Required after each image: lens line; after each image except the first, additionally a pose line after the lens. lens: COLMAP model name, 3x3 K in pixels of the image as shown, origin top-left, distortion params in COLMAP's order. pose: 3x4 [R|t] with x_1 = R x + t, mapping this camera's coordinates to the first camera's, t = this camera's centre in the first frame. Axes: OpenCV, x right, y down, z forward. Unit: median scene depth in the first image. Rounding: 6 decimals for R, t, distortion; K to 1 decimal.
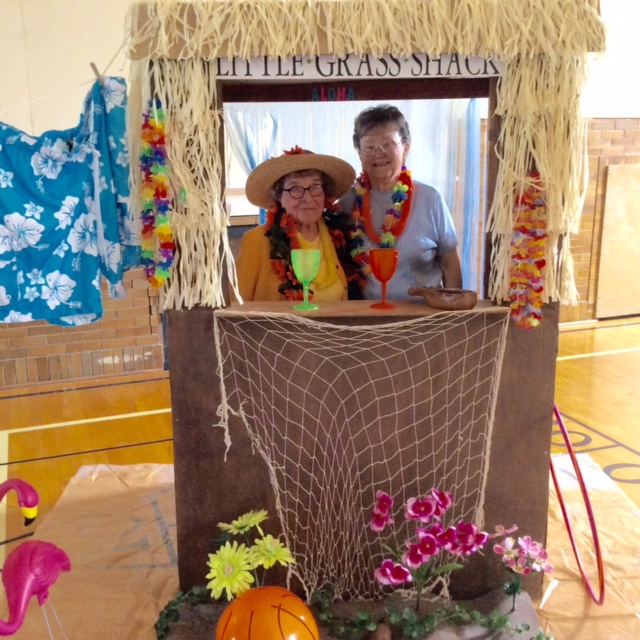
lens RADIAL K [[883.9, 0, 315.5], [0, 883.9, 355.6], [0, 0, 1]] dist [0.045815, 0.000000]
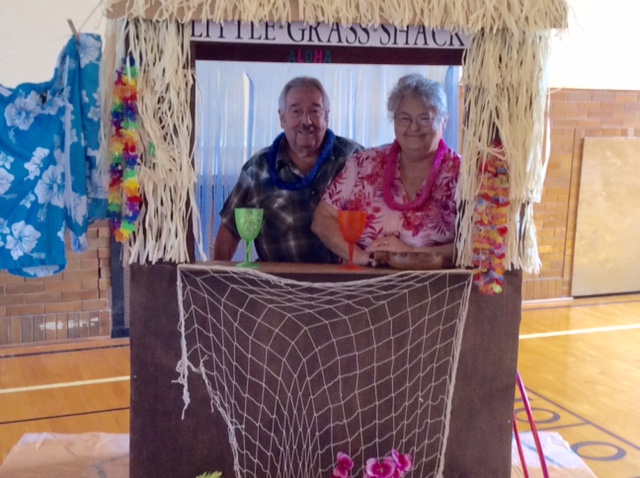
lens RADIAL K [[995.0, 0, 309.1], [0, 995.0, 263.5], [0, 0, 1]] dist [0.088038, 0.000000]
pose [[0.998900, 0.031036, 0.035152, -0.006616], [-0.028272, 0.996664, -0.076564, 0.029286], [-0.037411, 0.075486, 0.996445, -0.132093]]
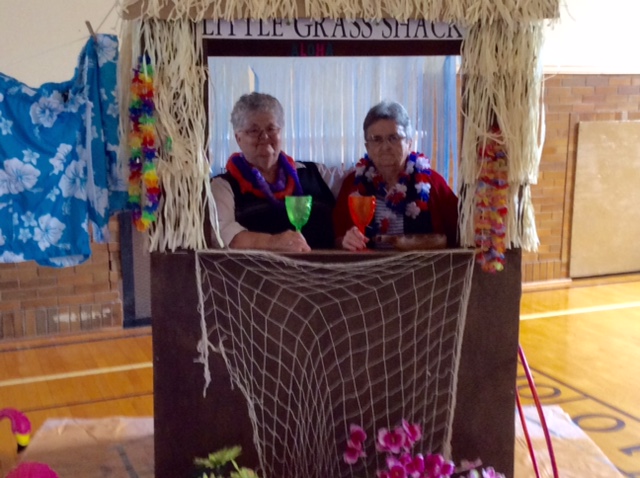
lens RADIAL K [[995.0, 0, 310.4], [0, 995.0, 267.9], [0, 0, 1]] dist [0.088038, 0.000000]
pose [[0.999273, 0.005721, 0.037685, -0.023346], [-0.003303, 0.997951, -0.063899, 0.043812], [-0.037974, 0.063728, 0.997245, -0.195355]]
